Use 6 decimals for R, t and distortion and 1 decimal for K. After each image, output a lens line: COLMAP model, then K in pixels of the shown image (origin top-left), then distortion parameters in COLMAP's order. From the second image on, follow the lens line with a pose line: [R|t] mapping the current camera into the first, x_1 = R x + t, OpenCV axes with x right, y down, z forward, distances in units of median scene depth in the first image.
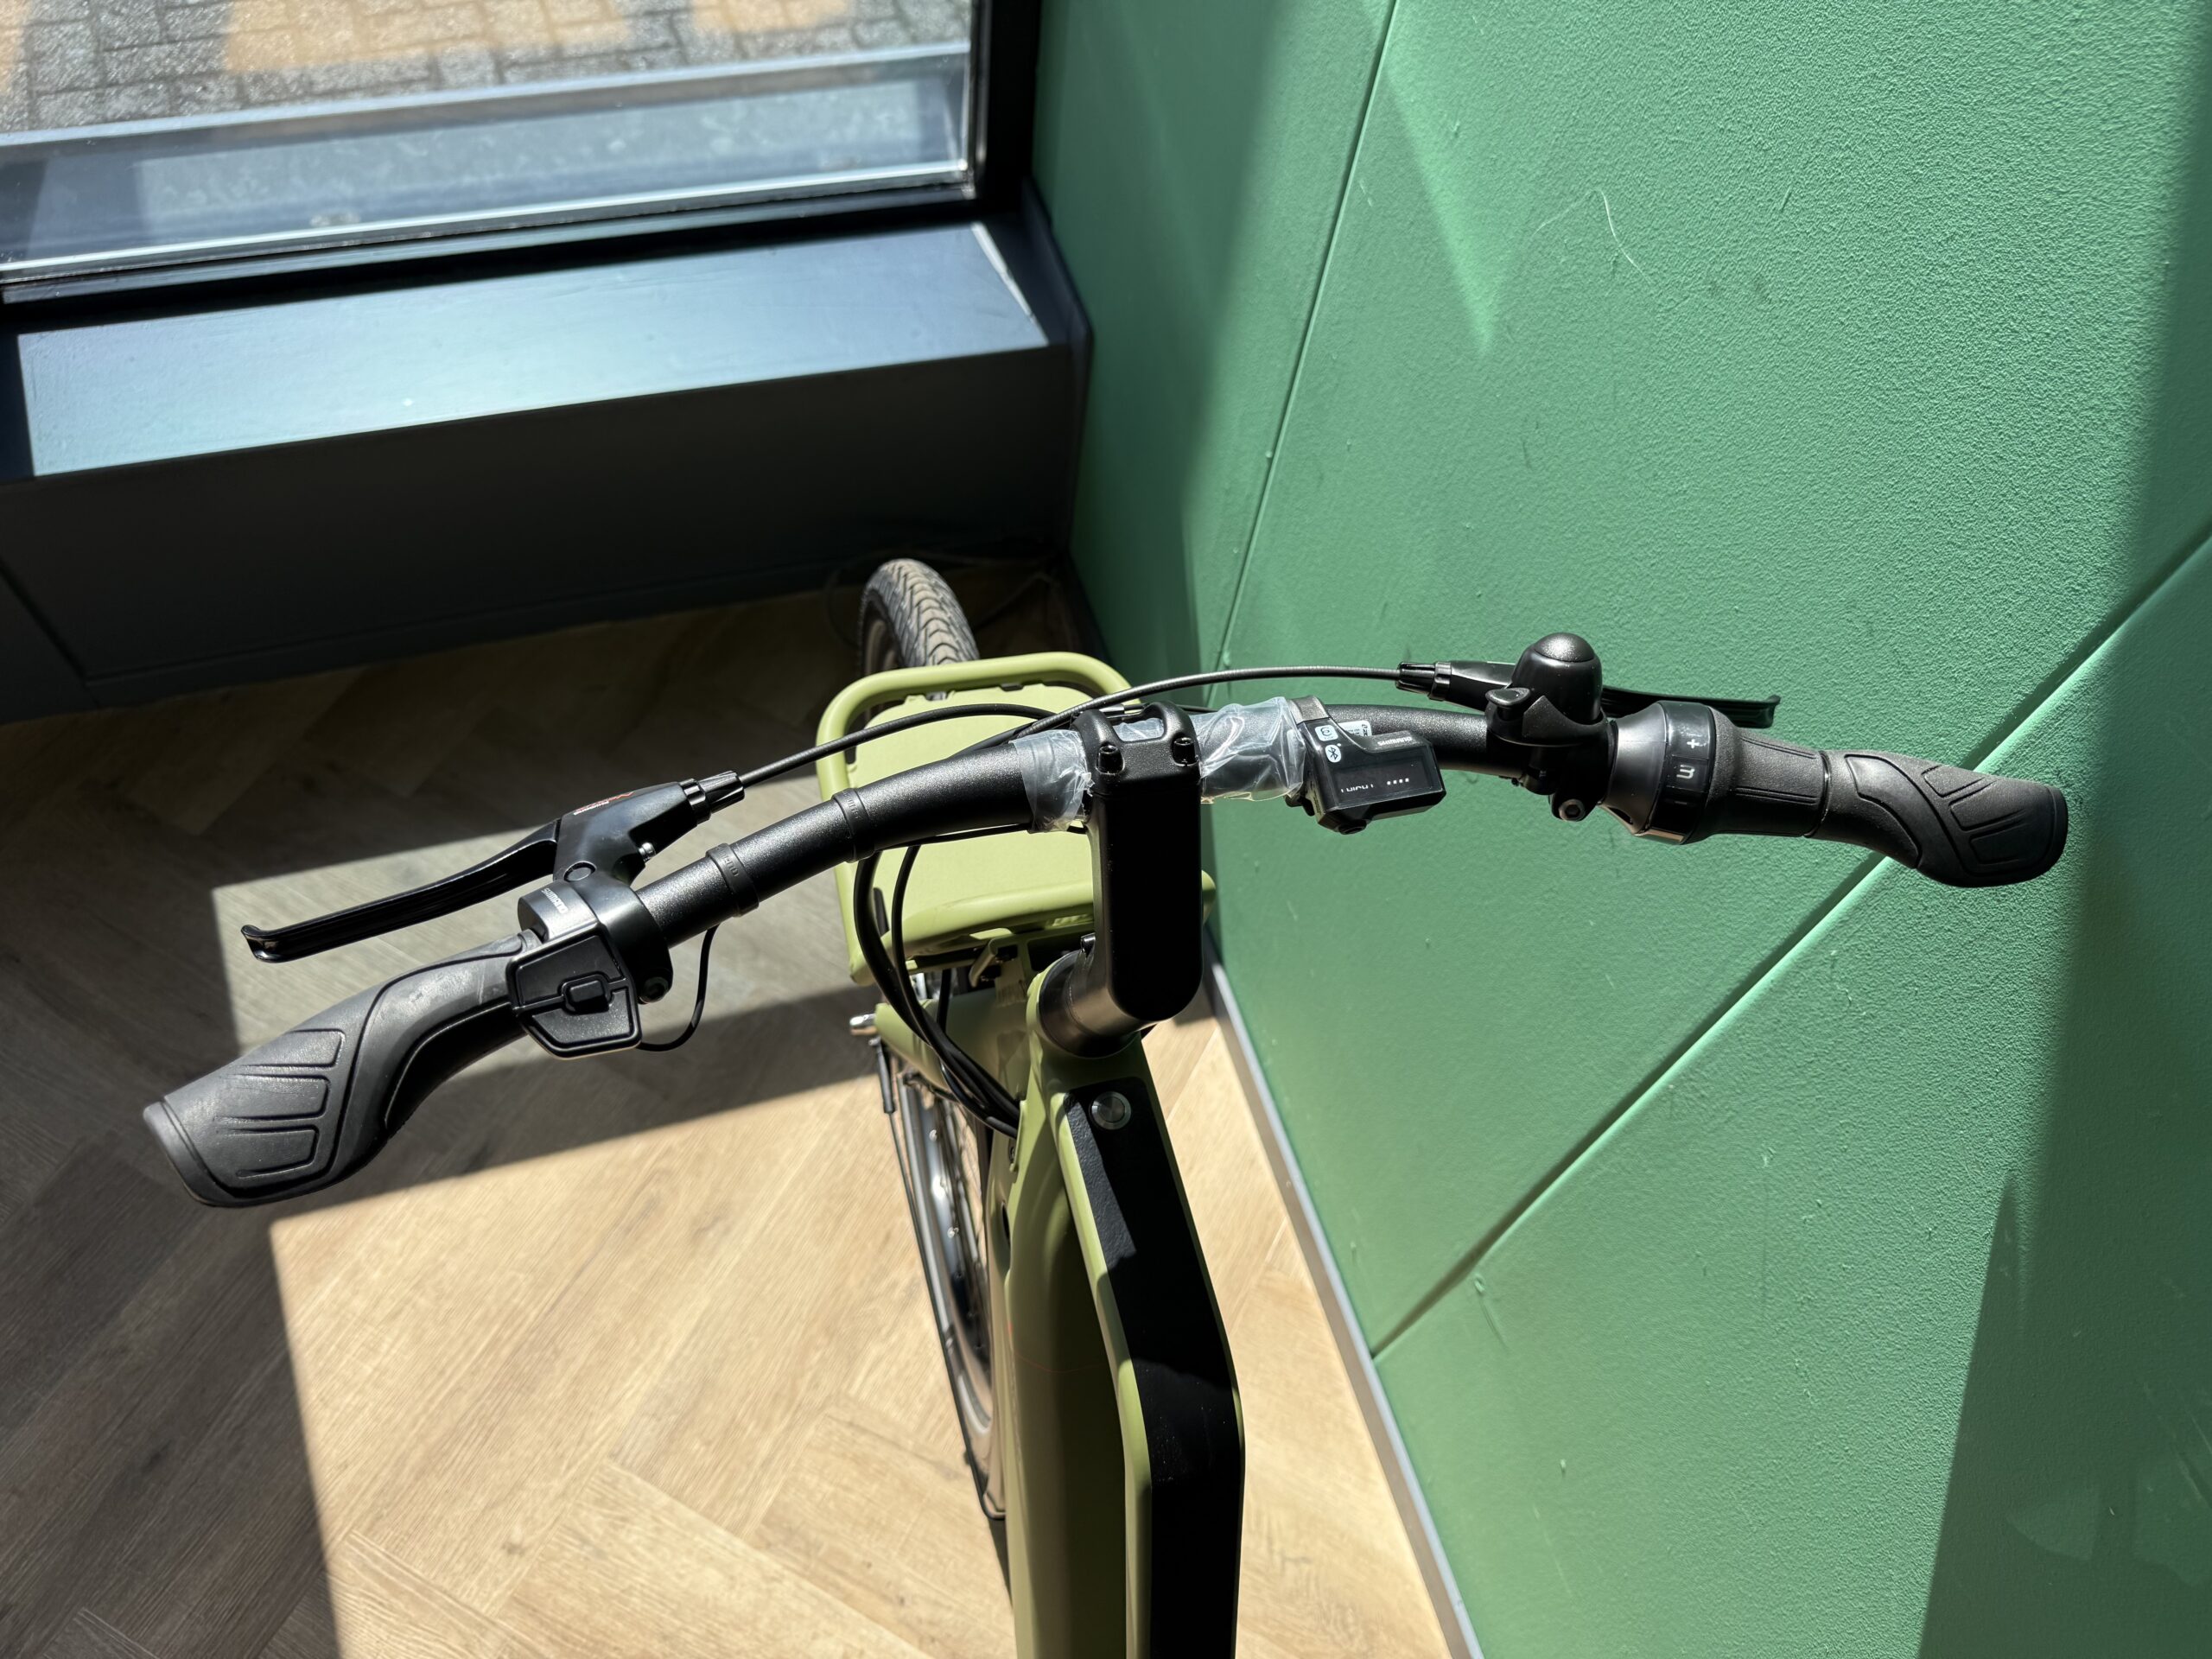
lens RADIAL K [[1604.6, 0, 1112.6], [0, 1604.6, 799.1], [0, 0, 1]] dist [-0.001898, -0.008800]
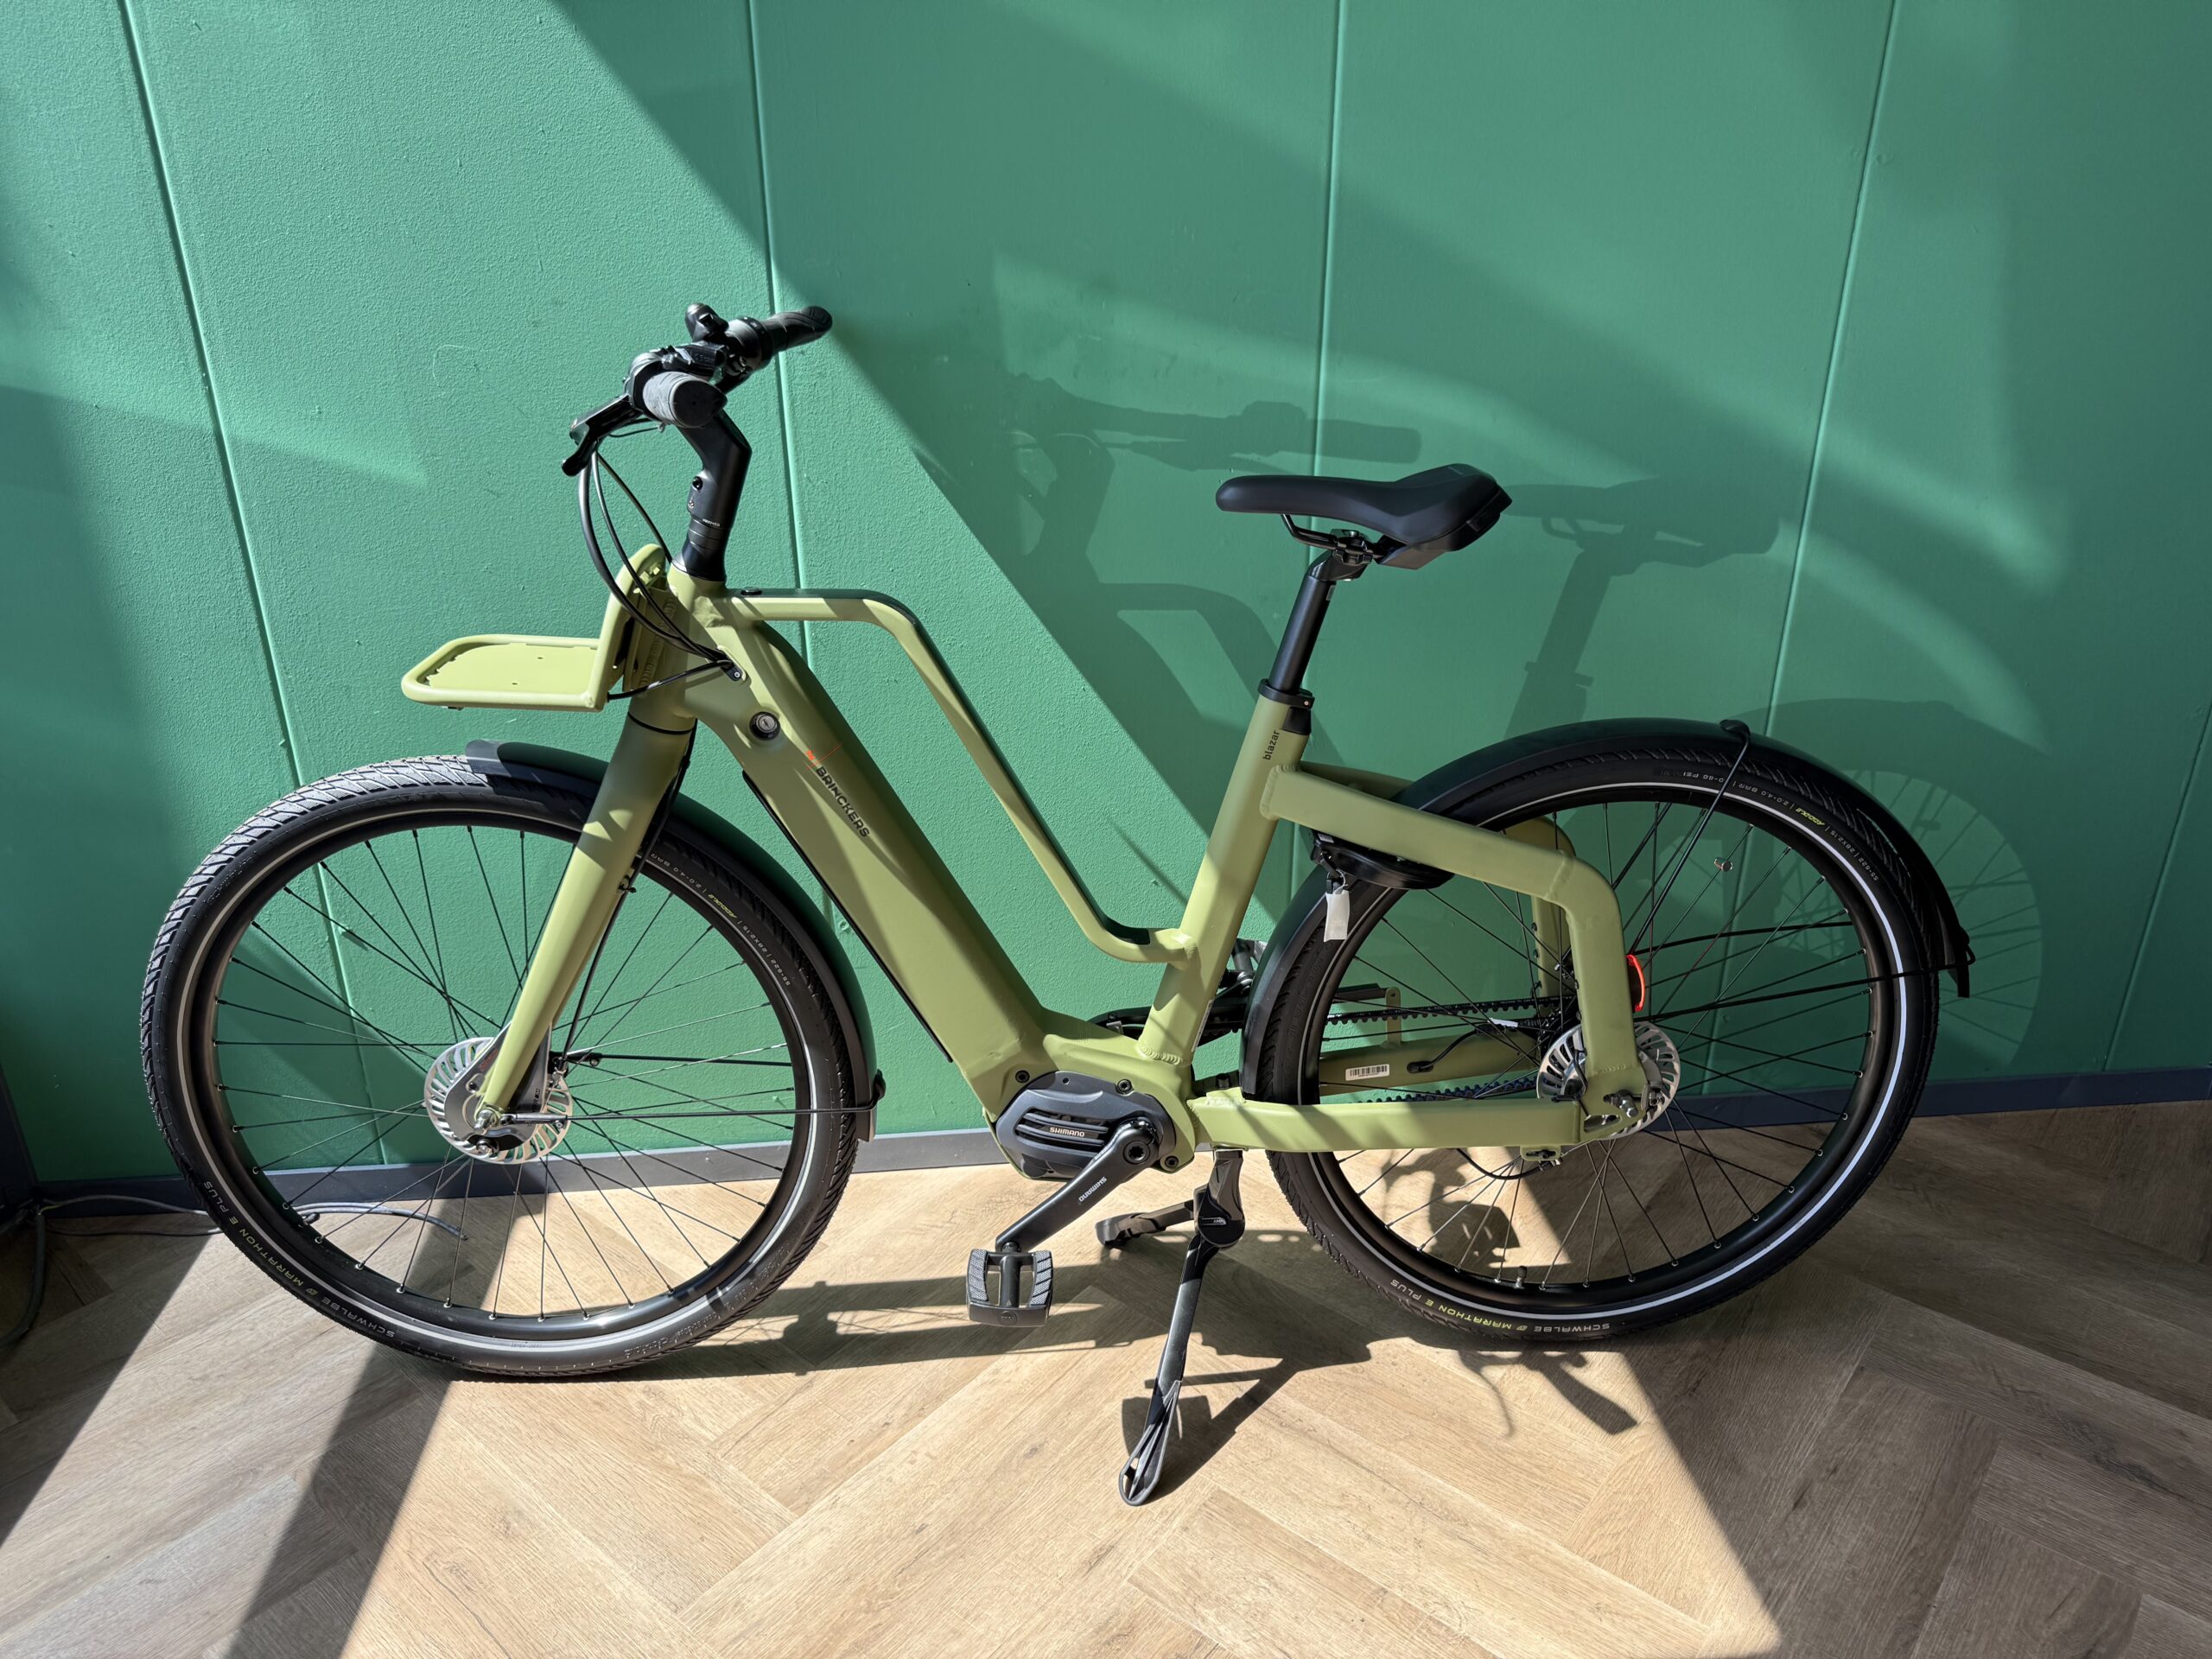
lens RADIAL K [[1604.6, 0, 1099.1], [0, 1604.6, 808.1], [0, 0, 1]] dist [-0.001898, -0.008800]
pose [[0.207769, -0.458189, 0.864231, -0.916182], [0.843661, 0.531071, 0.078734, 0.281751], [-0.495043, 0.712759, 0.496897, -0.027785]]
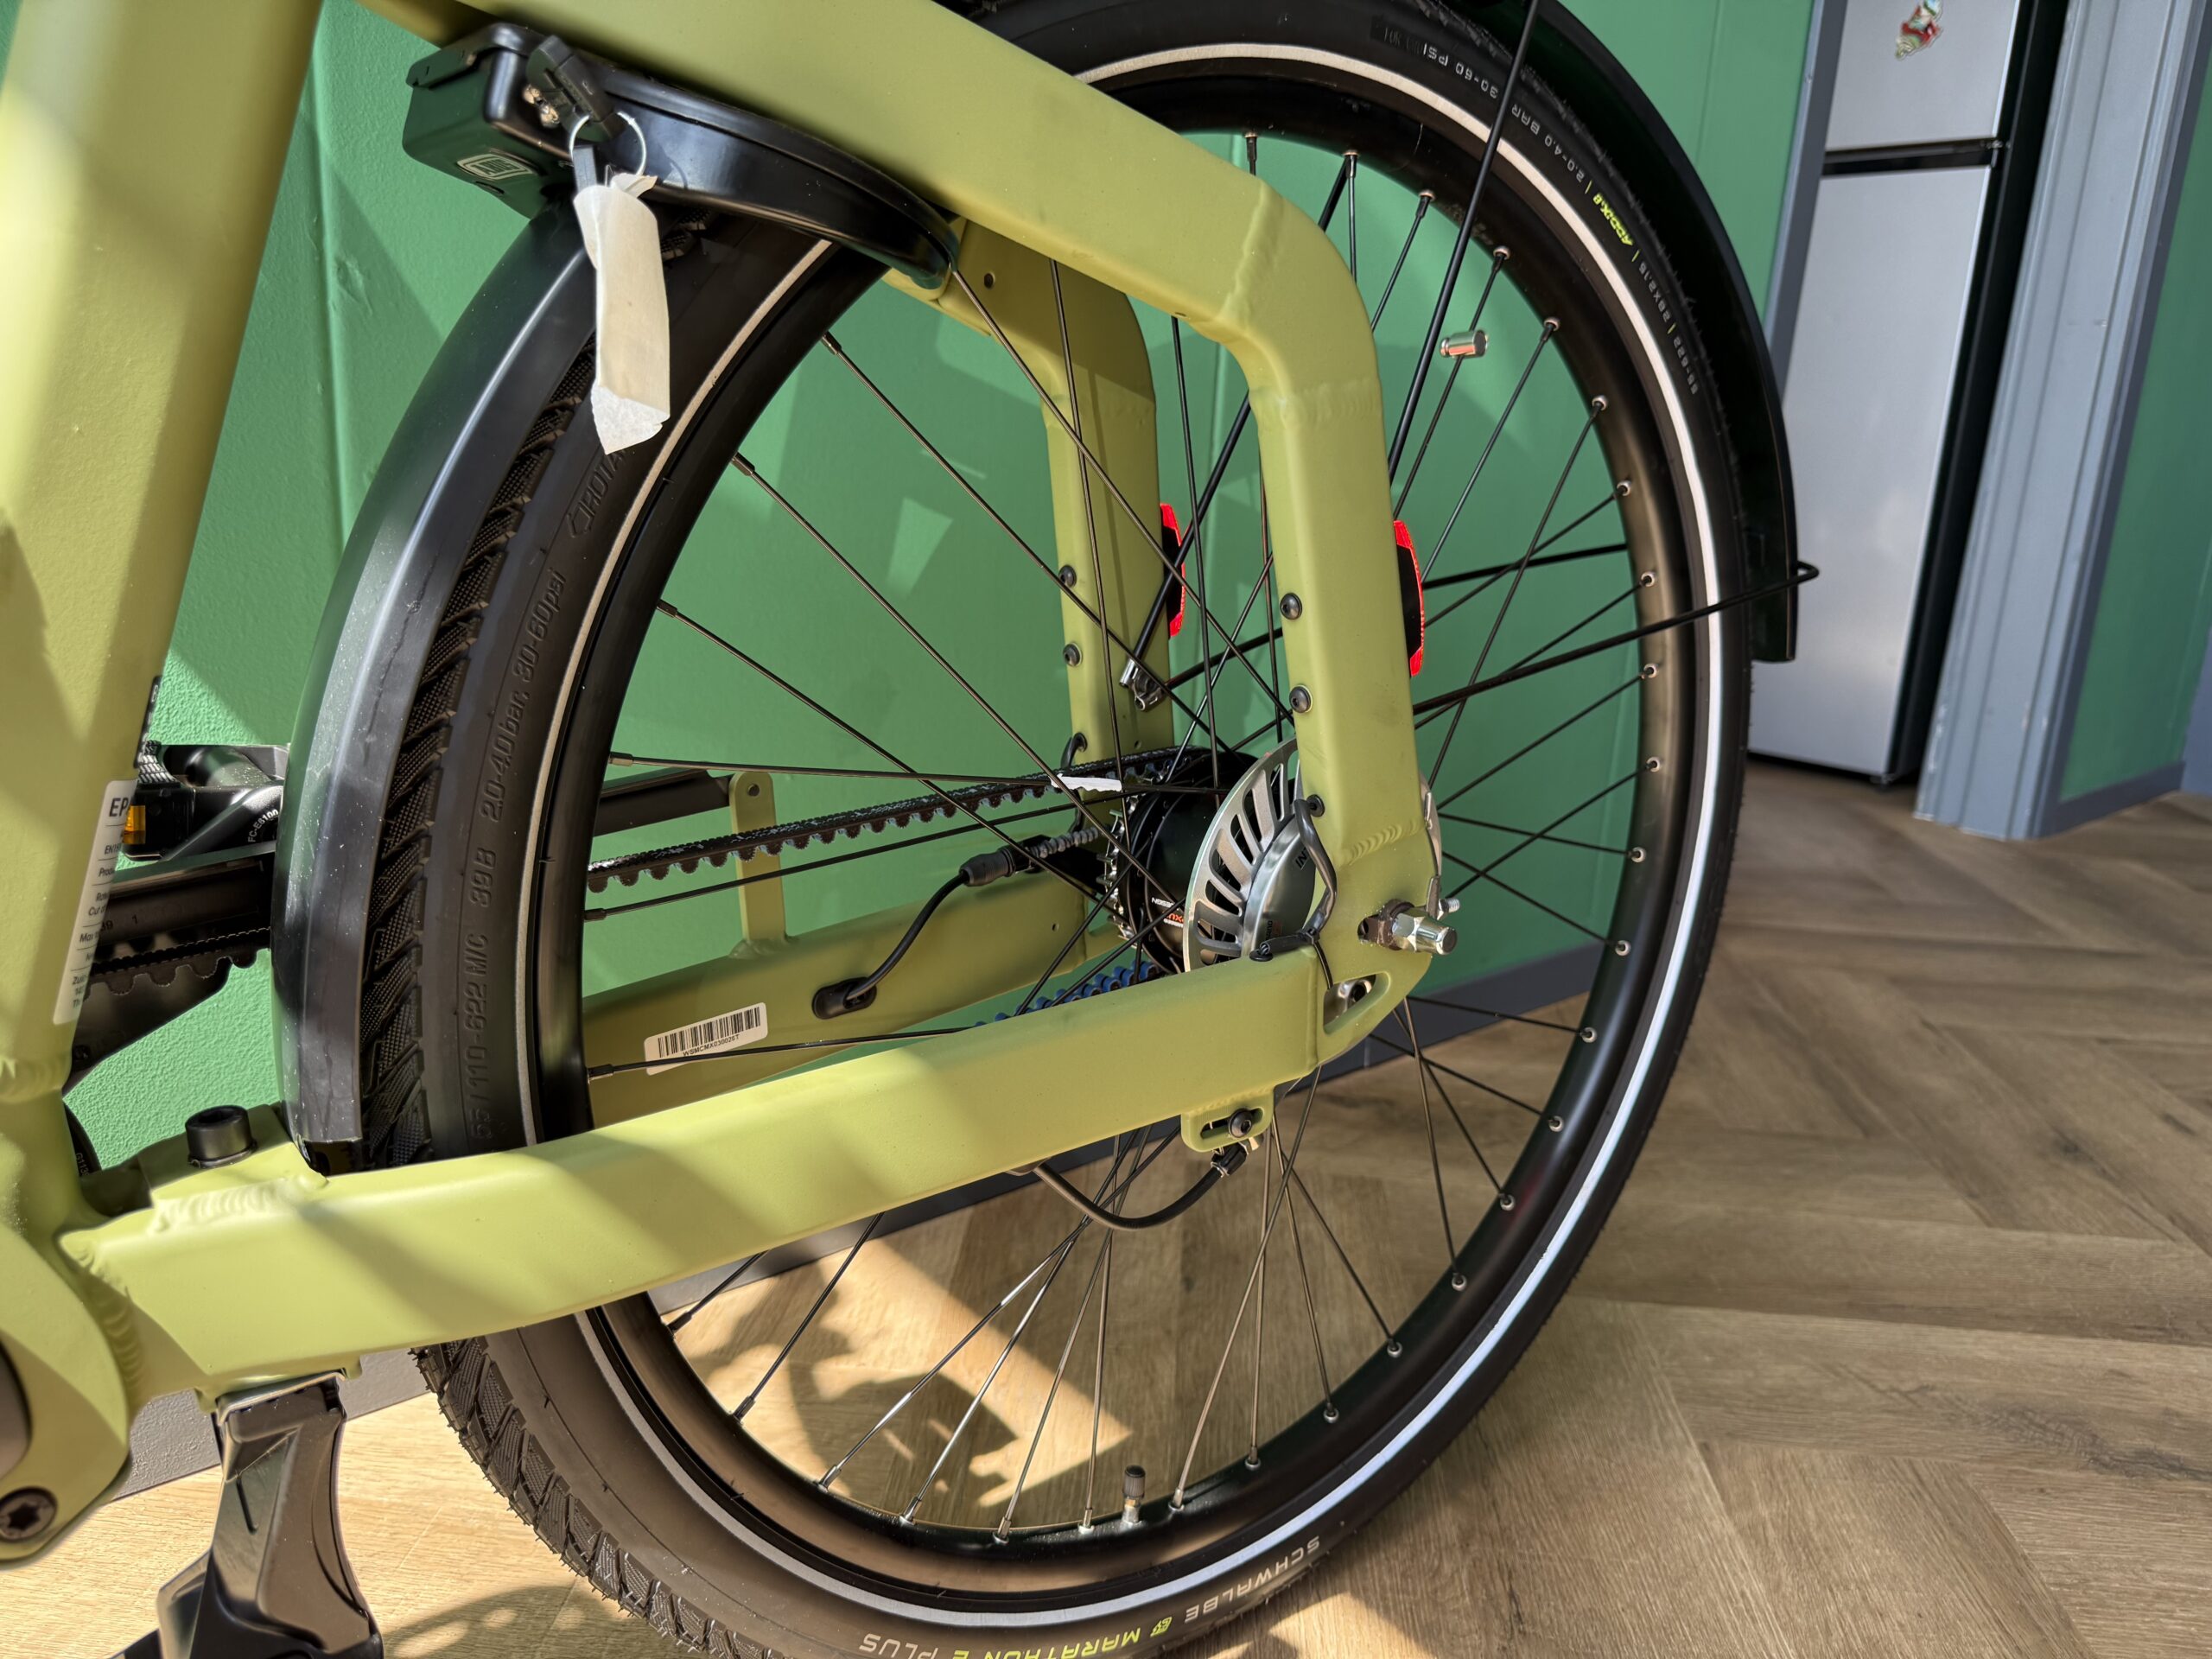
lens RADIAL K [[1604.6, 0, 1114.8], [0, 1604.6, 834.6], [0, 0, 1]] dist [-0.001898, -0.008800]
pose [[-0.399257, -0.340087, 0.851431, -0.285956], [0.730985, 0.442460, 0.519509, 0.497619], [-0.553403, 0.829801, 0.071944, 0.487895]]
